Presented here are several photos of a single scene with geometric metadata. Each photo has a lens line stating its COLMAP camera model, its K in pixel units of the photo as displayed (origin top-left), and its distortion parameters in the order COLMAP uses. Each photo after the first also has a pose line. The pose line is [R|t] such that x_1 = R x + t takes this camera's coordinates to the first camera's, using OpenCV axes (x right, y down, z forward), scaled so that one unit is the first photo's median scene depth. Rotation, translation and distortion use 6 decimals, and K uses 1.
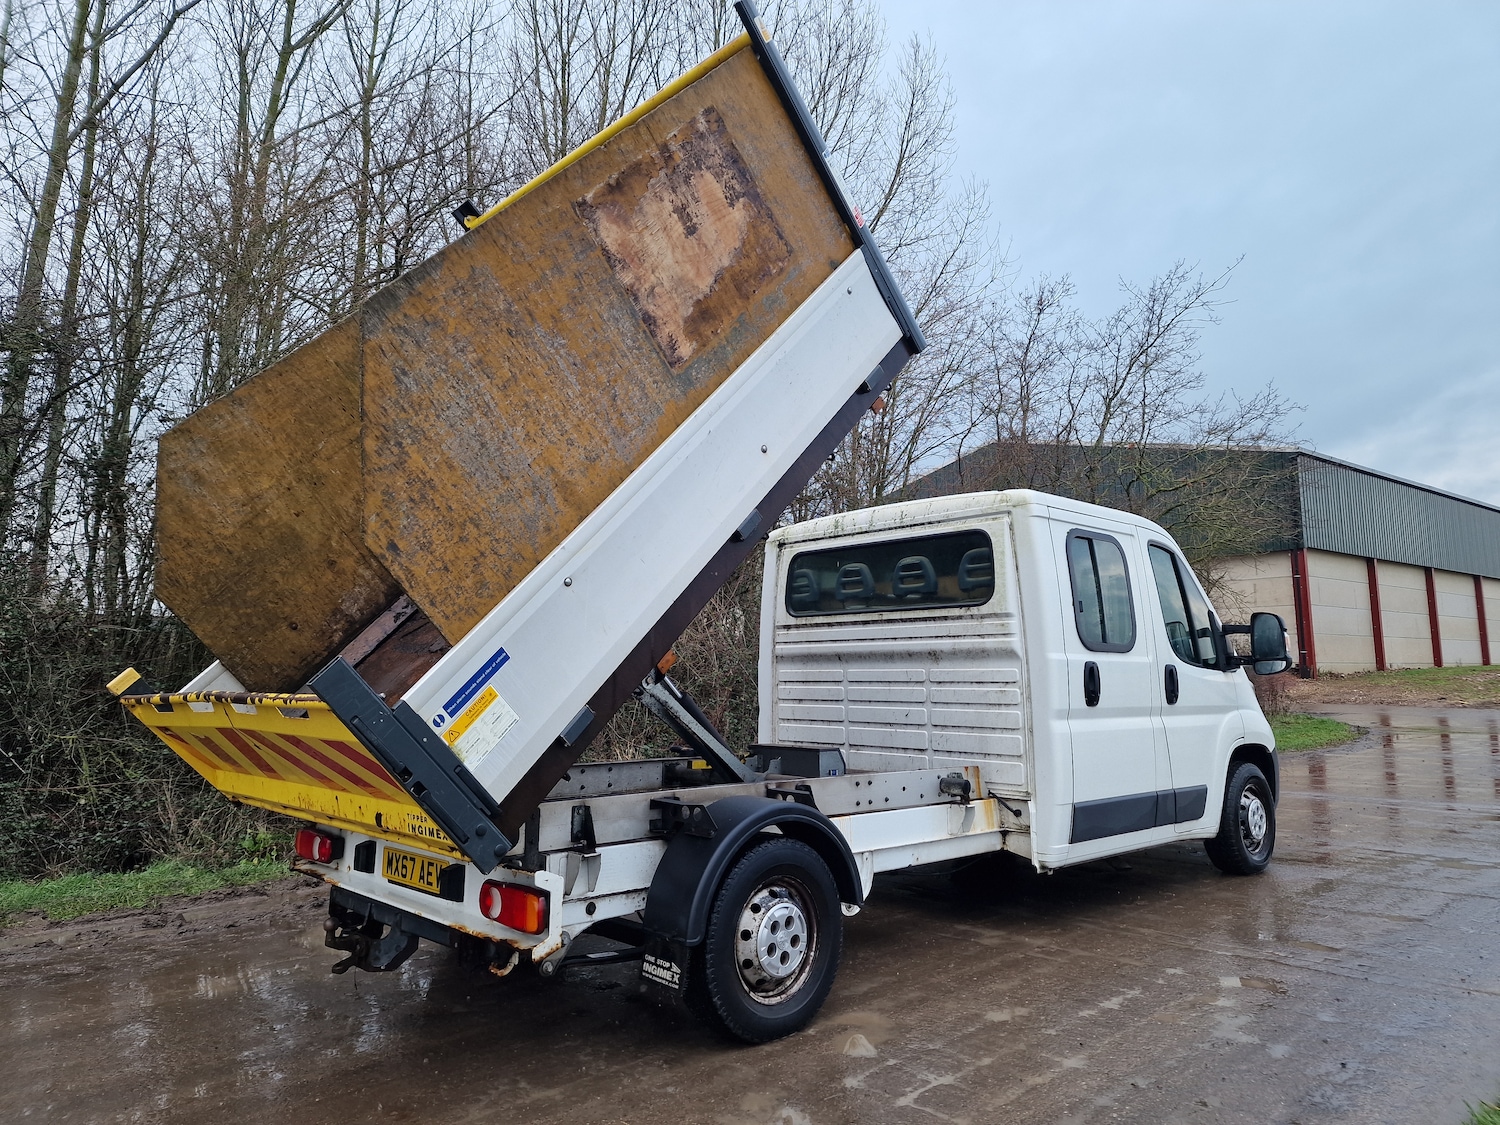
lens RADIAL K [[1014.9, 0, 745.4], [0, 1014.9, 551.9], [0, 0, 1]] dist [0.077717, -0.087235]
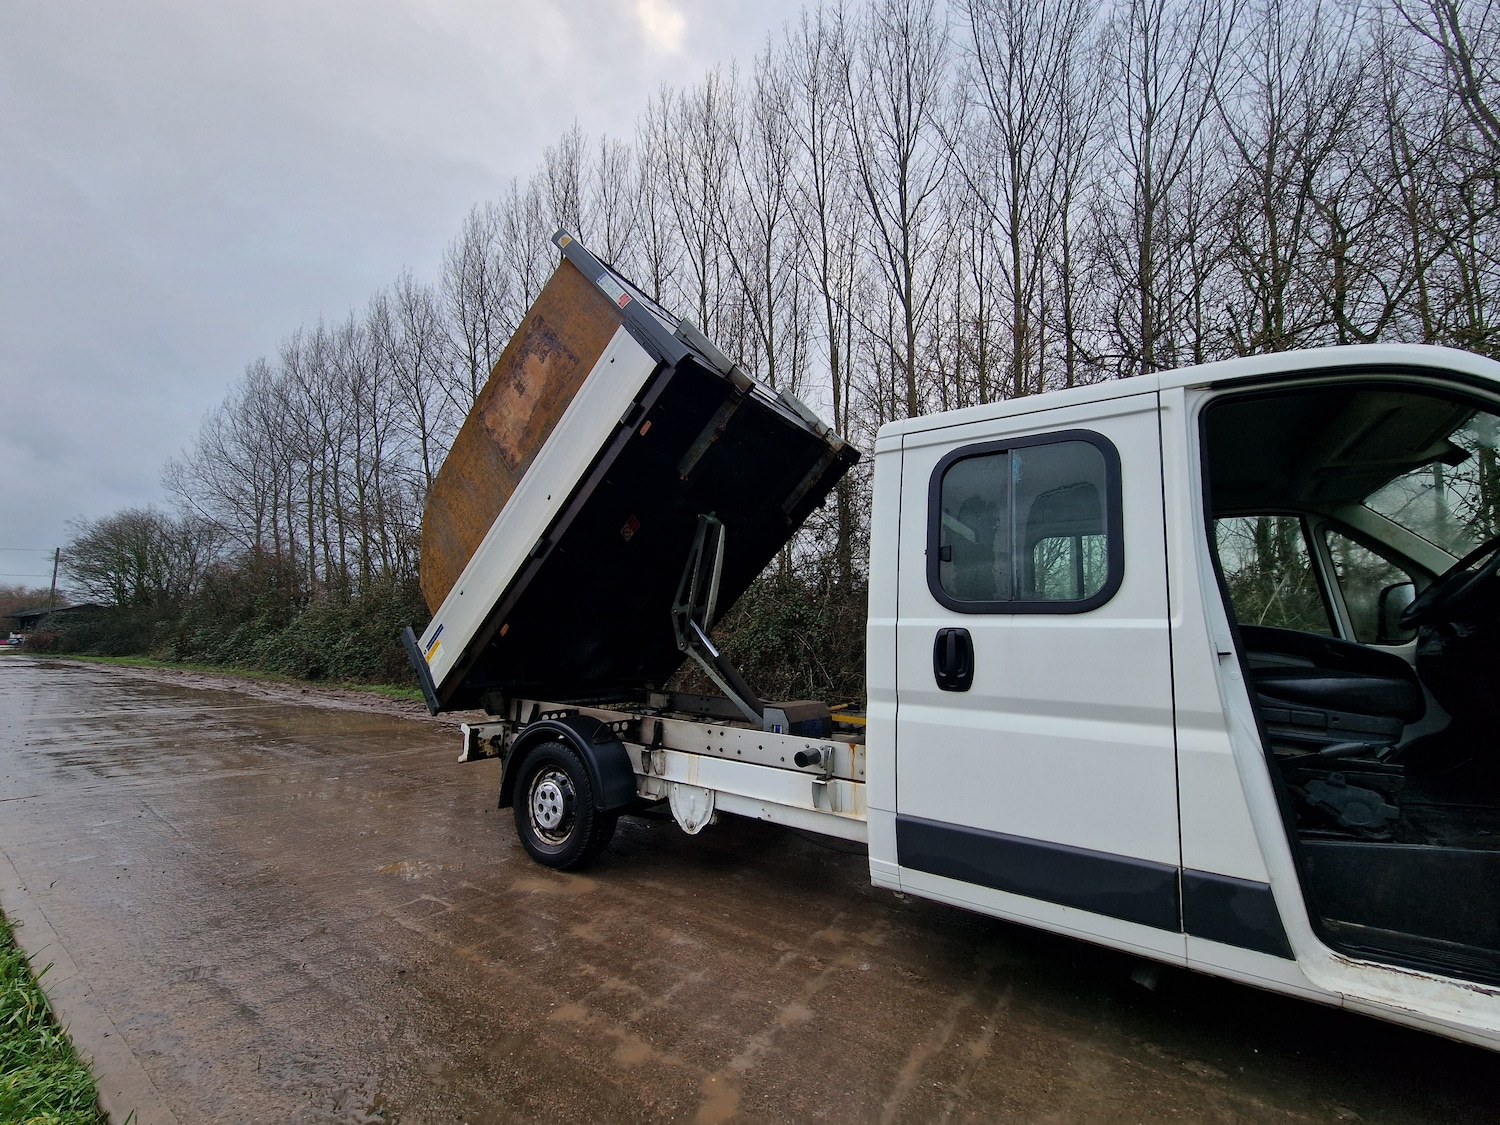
lens RADIAL K [[643.5, 0, 750.0], [0, 643.5, 562.5], [0, 0, 1]] dist [-0.014585, 0.000145]
pose [[0.195243, -0.109441, -0.974630, 0.859284], [0.098086, 0.990951, -0.091625, 0.101517], [0.975838, -0.077708, 0.204211, 0.884794]]
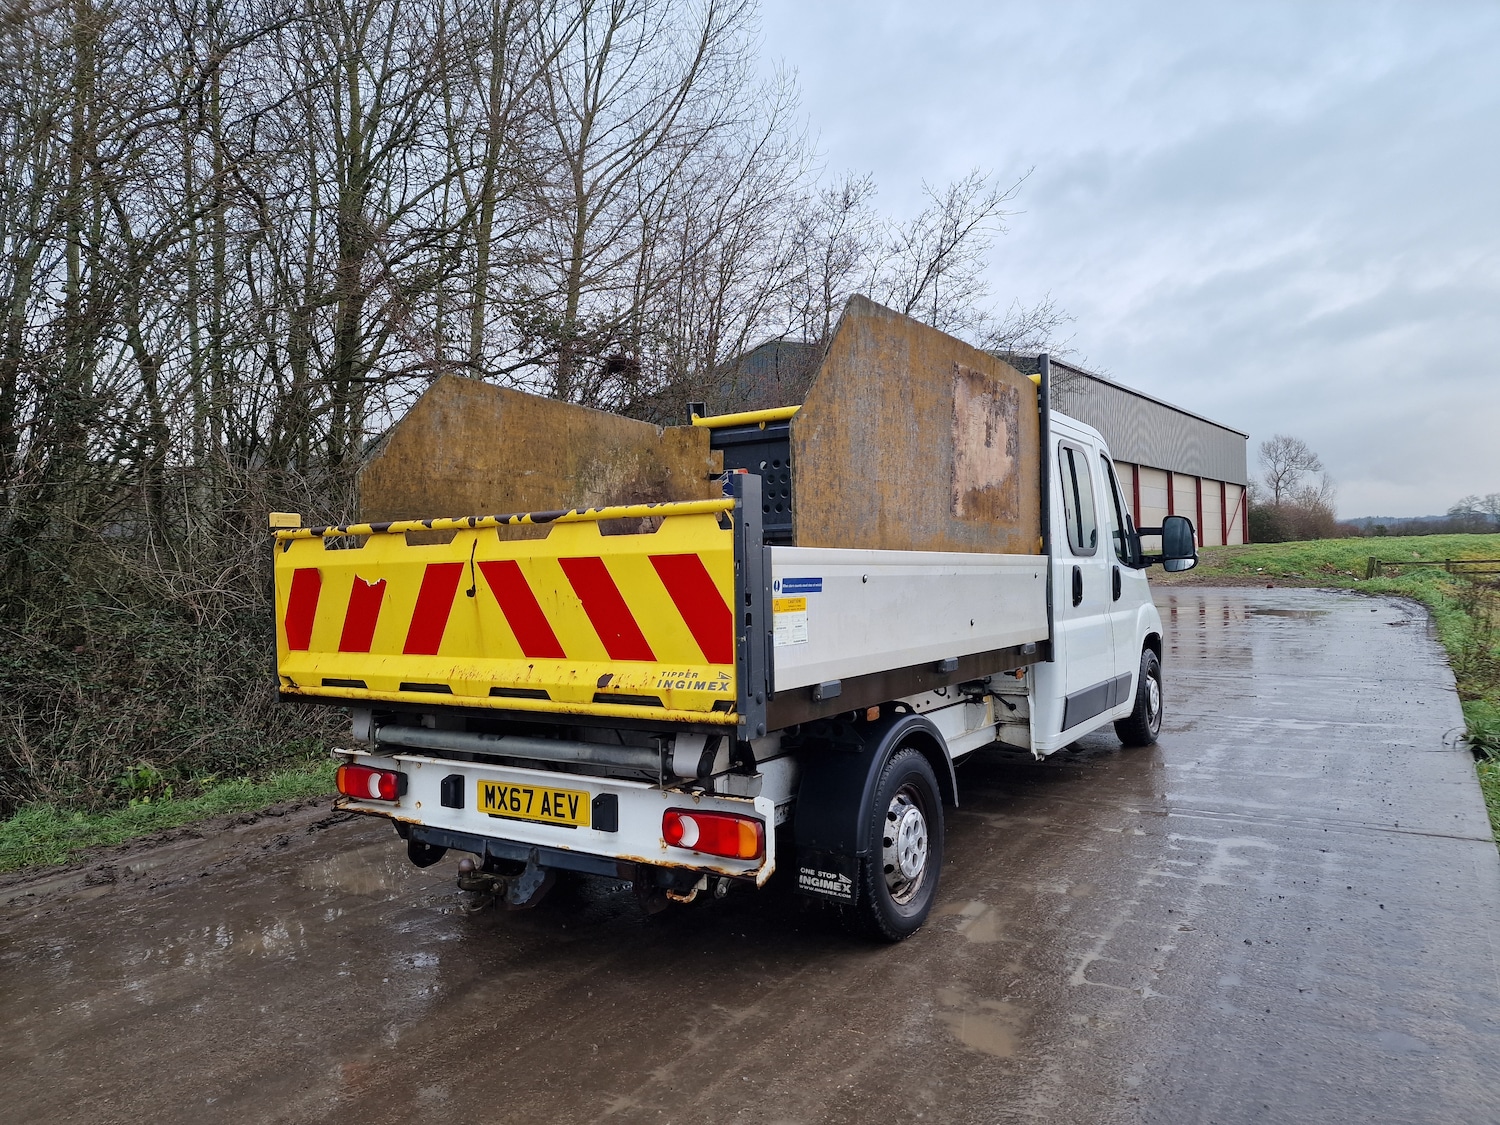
lens RADIAL K [[1029.3, 0, 743.1], [0, 1029.3, 544.3], [0, 0, 1]] dist [0.062231, -0.070525]
pose [[0.969568, -0.013408, 0.244453, -0.300318], [-0.010561, 0.995279, 0.096479, -0.017881], [-0.244593, -0.096124, 0.964849, 0.044063]]
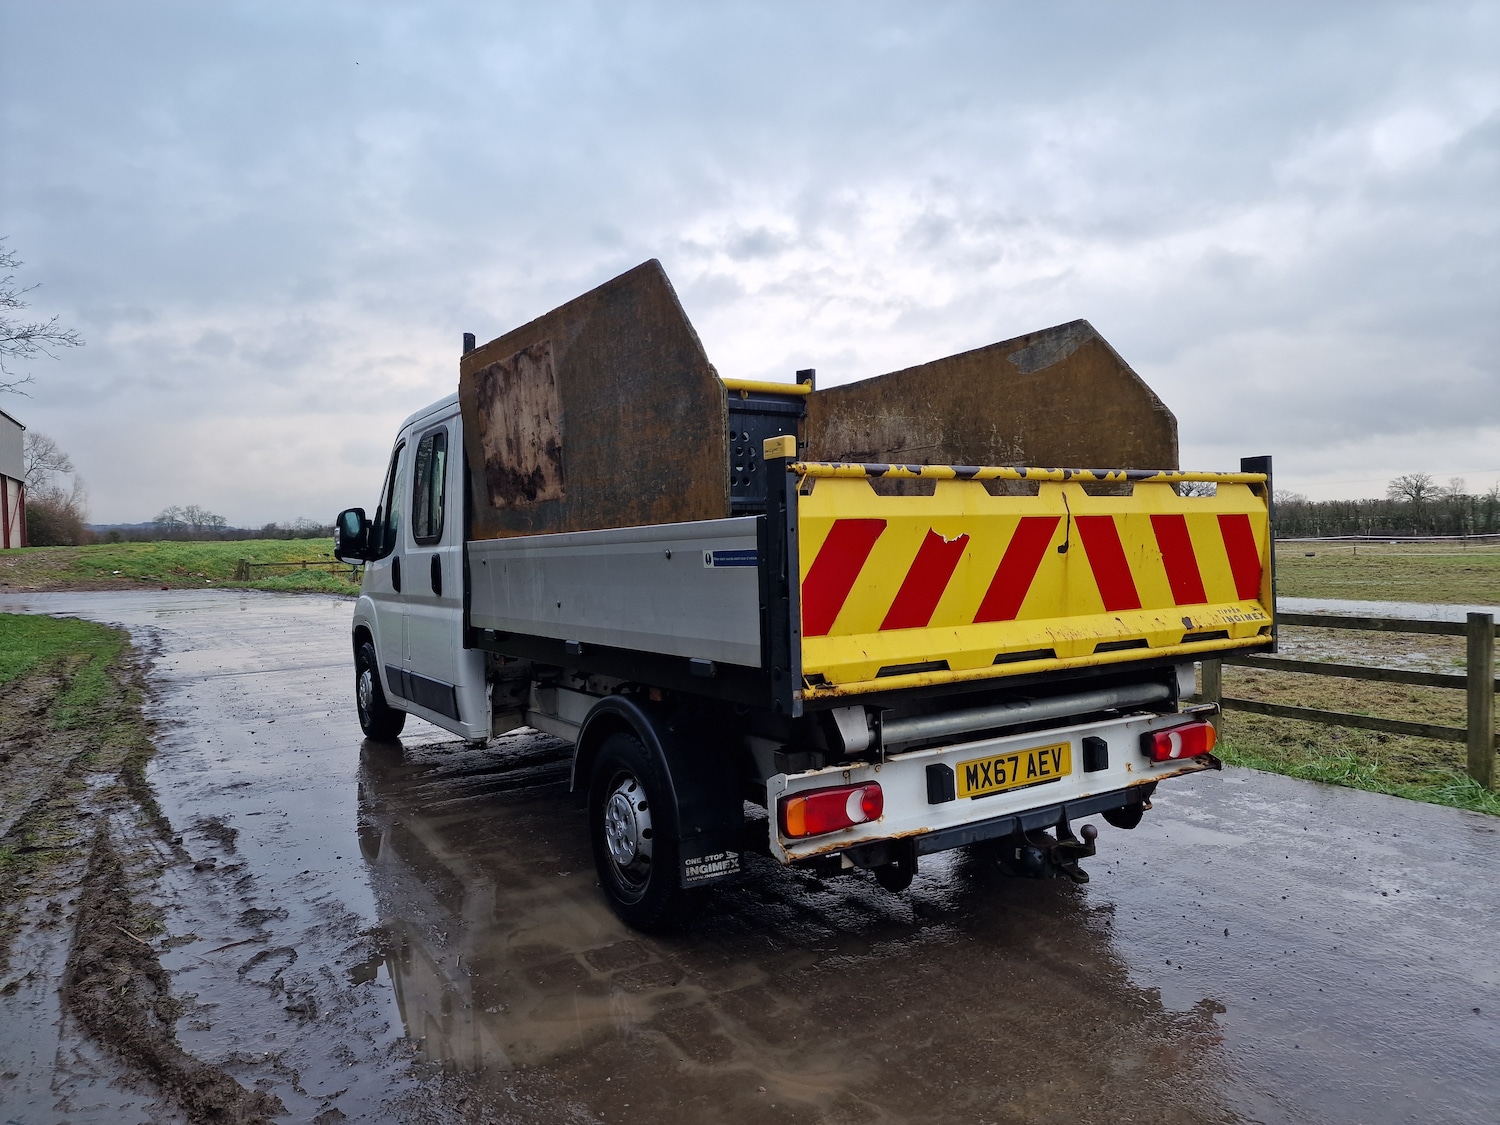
lens RADIAL K [[1029.3, 0, 743.1], [0, 1029.3, 544.3], [0, 0, 1]] dist [0.062231, -0.070525]
pose [[0.177119, 0.000293, 0.984189, -1.050327], [-0.099677, 0.994863, 0.017642, 0.098148], [-0.979129, -0.101226, 0.176239, 0.904978]]
